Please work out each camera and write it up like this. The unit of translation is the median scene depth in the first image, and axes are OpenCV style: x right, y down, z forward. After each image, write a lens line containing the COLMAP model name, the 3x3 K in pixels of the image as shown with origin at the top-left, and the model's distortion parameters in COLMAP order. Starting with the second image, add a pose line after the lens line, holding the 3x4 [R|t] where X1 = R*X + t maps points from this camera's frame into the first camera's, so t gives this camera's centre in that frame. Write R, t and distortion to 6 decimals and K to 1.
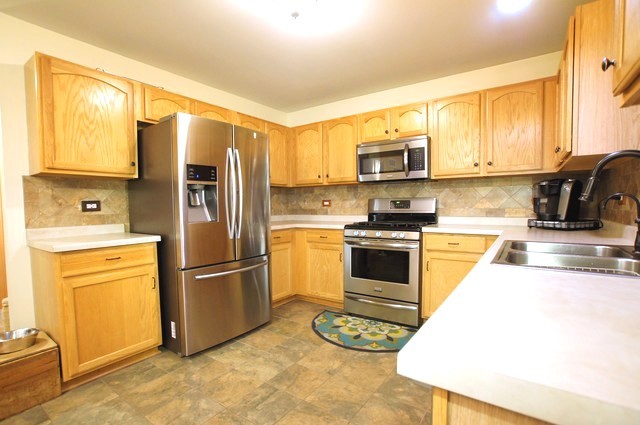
lens RADIAL K [[305.4, 0, 315.2], [0, 305.4, 221.2], [0, 0, 1]] dist [-0.067740, 0.027447]
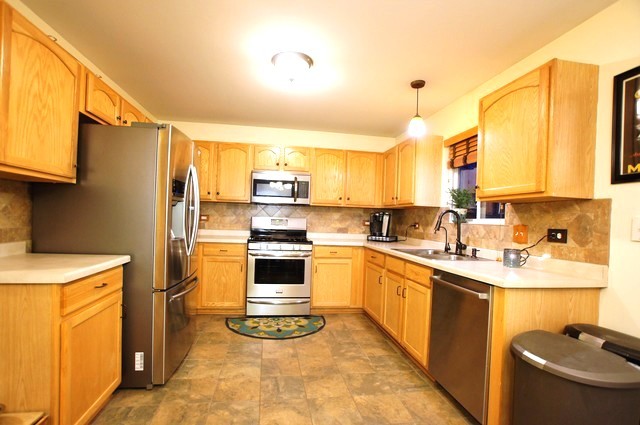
lens RADIAL K [[305.4, 0, 315.2], [0, 305.4, 221.2], [0, 0, 1]] dist [-0.067740, 0.027447]
pose [[0.715344, 0.031875, 0.698045, -0.642523], [-0.009653, 0.999314, -0.035740, -0.021986], [-0.698705, 0.018828, 0.715162, 0.001362]]
